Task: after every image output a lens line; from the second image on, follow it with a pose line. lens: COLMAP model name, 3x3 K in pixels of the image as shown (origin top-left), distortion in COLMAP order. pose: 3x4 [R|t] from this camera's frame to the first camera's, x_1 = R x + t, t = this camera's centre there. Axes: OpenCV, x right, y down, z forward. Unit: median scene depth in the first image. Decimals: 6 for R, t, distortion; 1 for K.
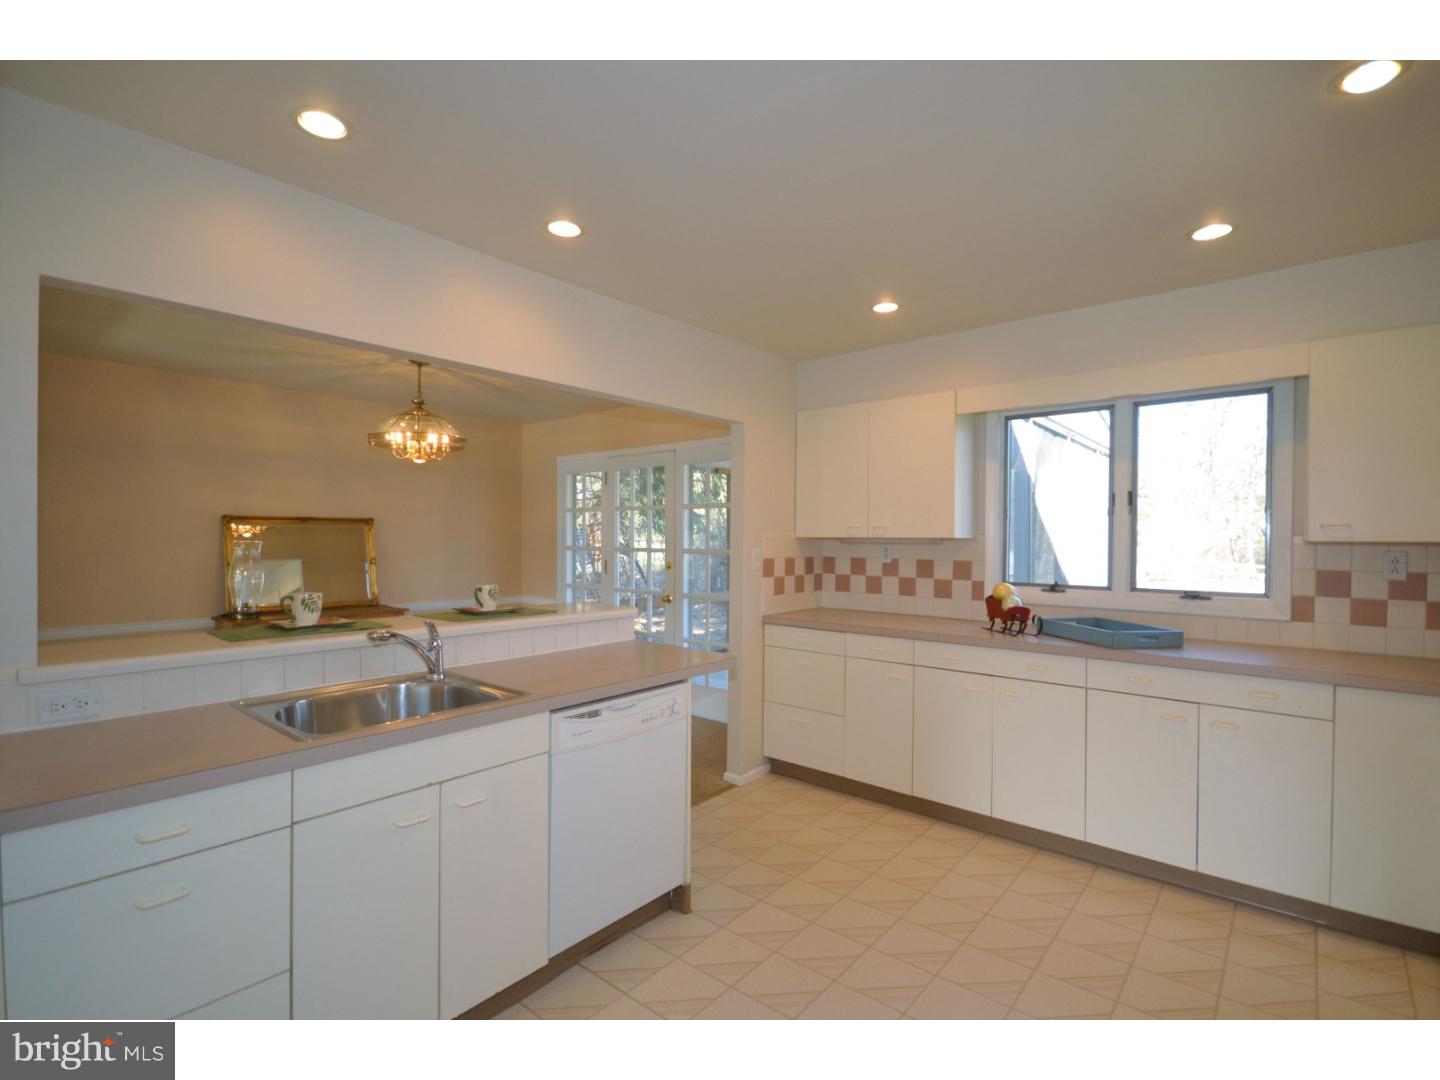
lens RADIAL K [[679.1, 0, 723.7], [0, 679.1, 543.7], [0, 0, 1]] dist [0.000303, 0.000158]
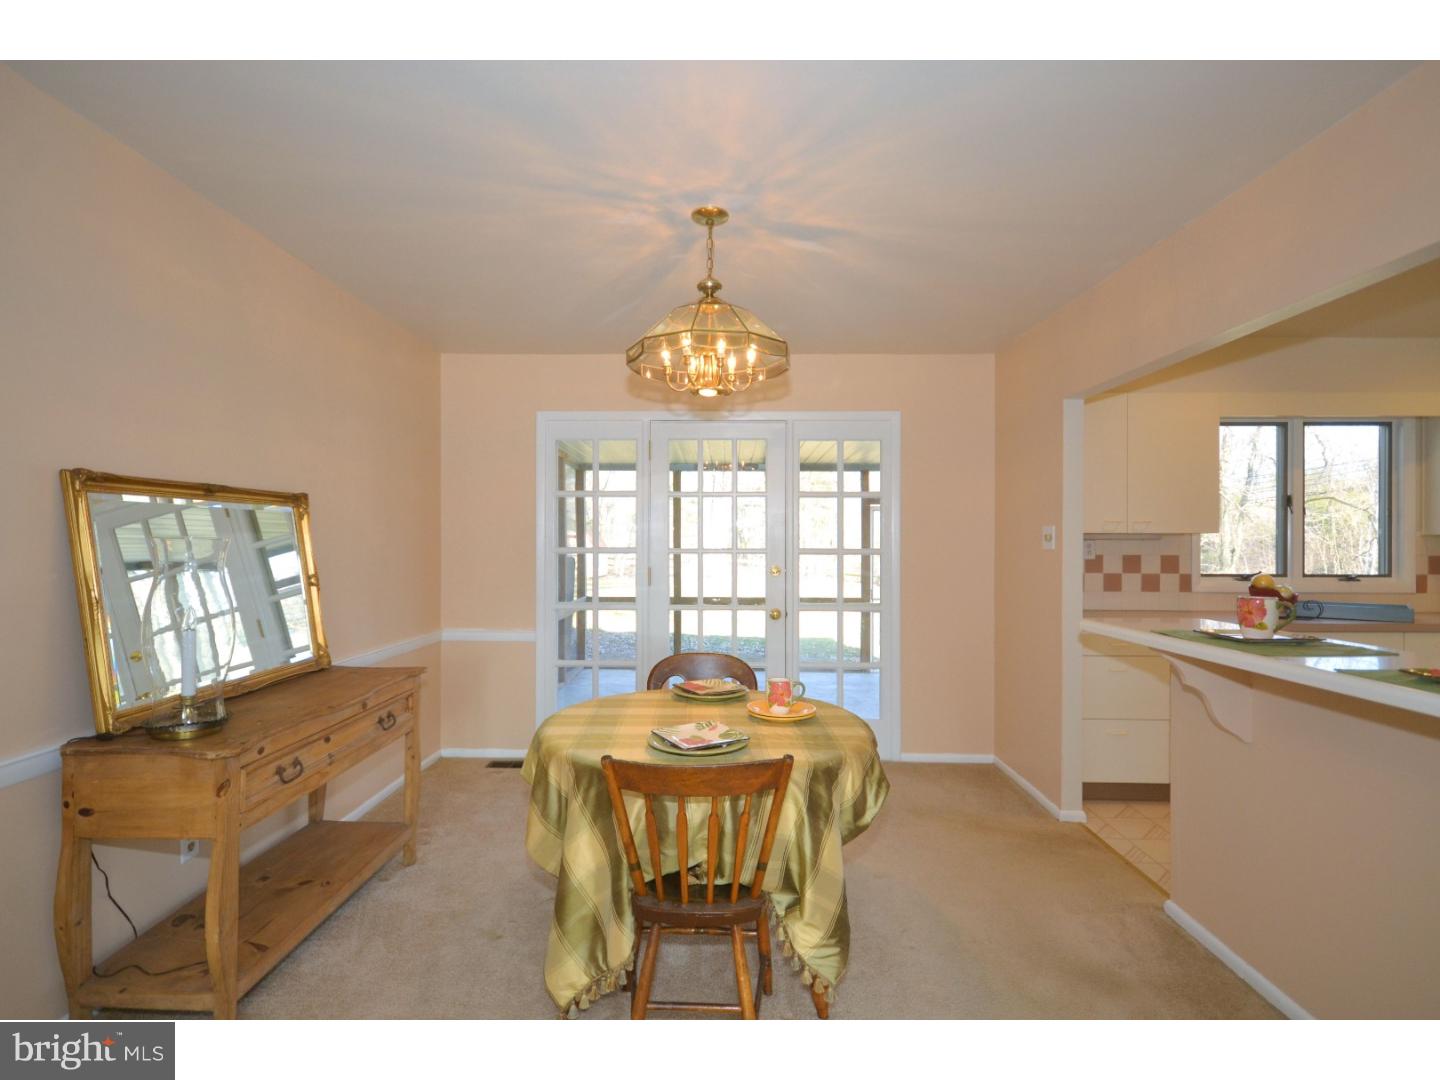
lens RADIAL K [[710.5, 0, 720.0], [0, 710.5, 540.0], [0, 0, 1]] dist [0.002704, -0.000130]
pose [[0.769894, -0.001736, 0.638169, -1.013758], [0.008115, 0.999942, -0.007070, 0.003906], [-0.638120, 0.010622, 0.769864, 0.674964]]
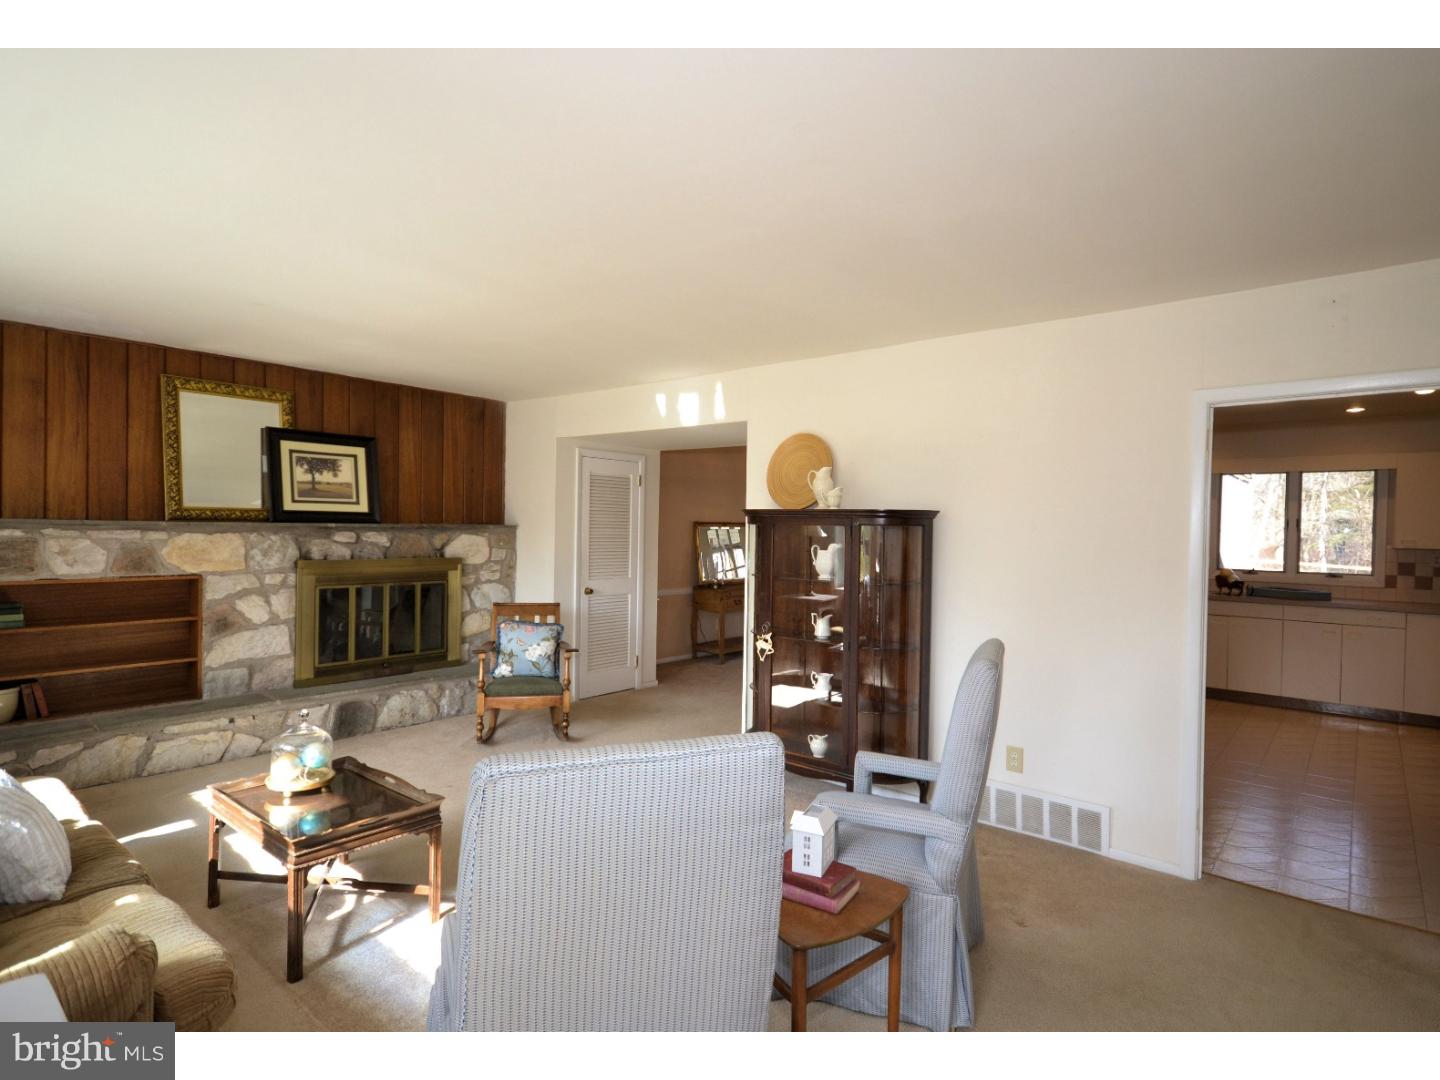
lens RADIAL K [[761.4, 0, 745.3], [0, 761.4, 540.2], [0, 0, 1]] dist [0.025987, -0.013018]
pose [[0.999744, 0.010851, 0.019853, -0.935038], [-0.010899, 0.999938, 0.002311, -0.009147], [-0.019826, -0.002527, 0.999800, -1.049784]]
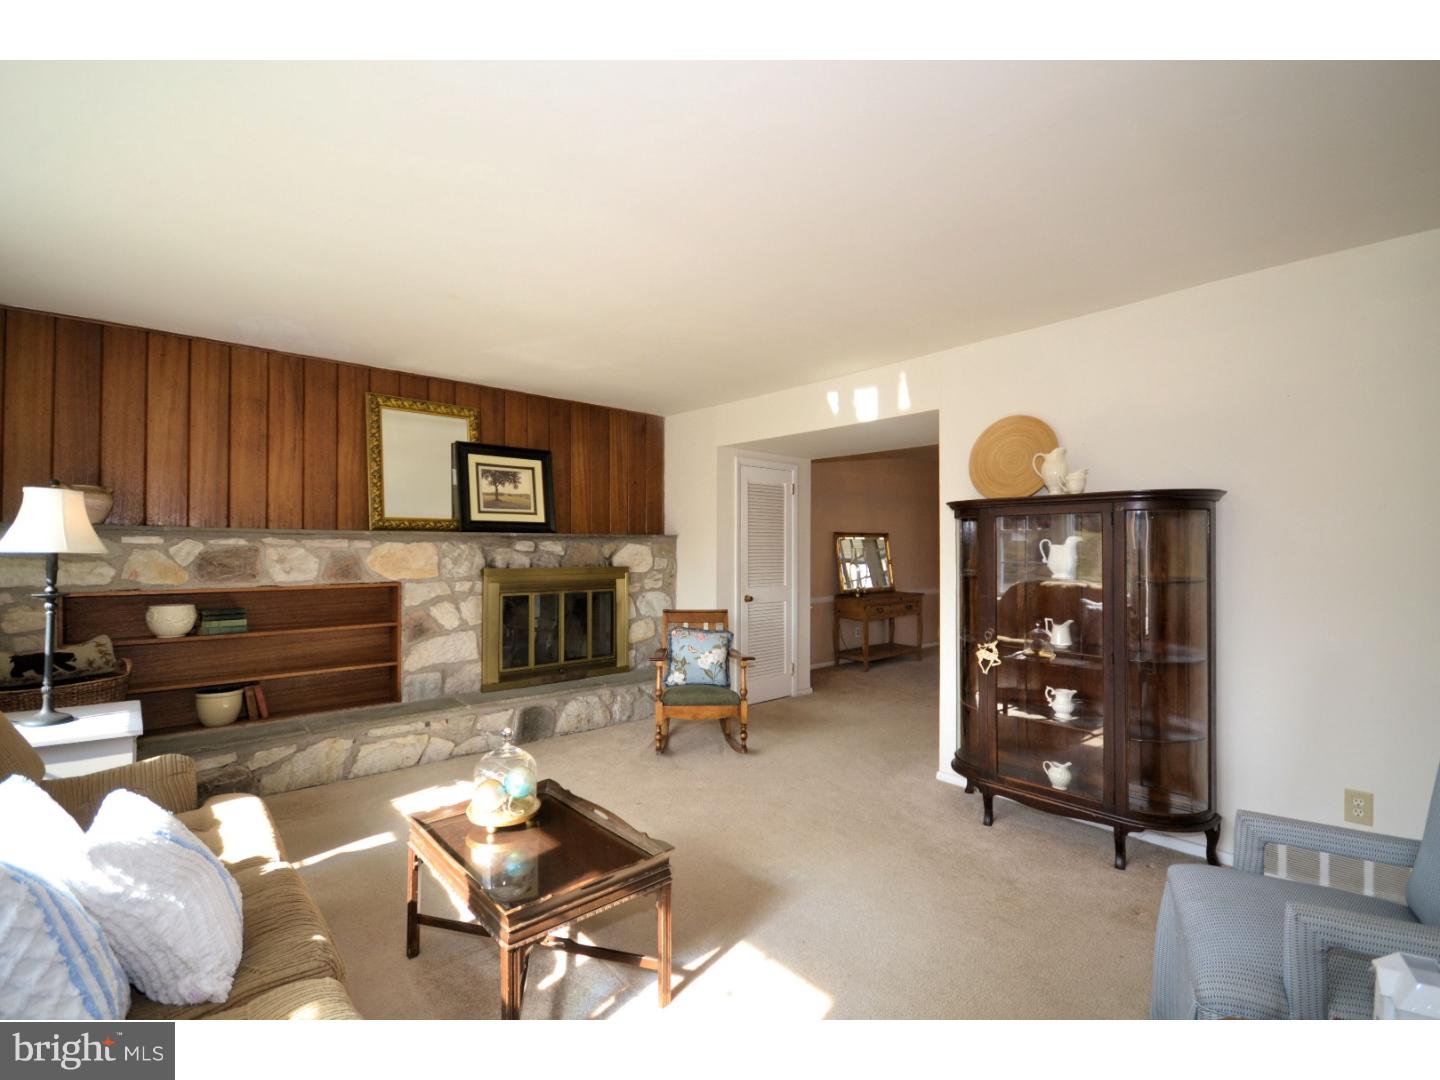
lens RADIAL K [[646.1, 0, 722.4], [0, 646.1, 544.5], [0, 0, 1]] dist [-0.002841, -0.000088]
pose [[0.990821, -0.007510, -0.134974, -1.130079], [0.004443, 0.999725, -0.023004, 0.028128], [0.135110, 0.022193, 0.990582, -0.755615]]
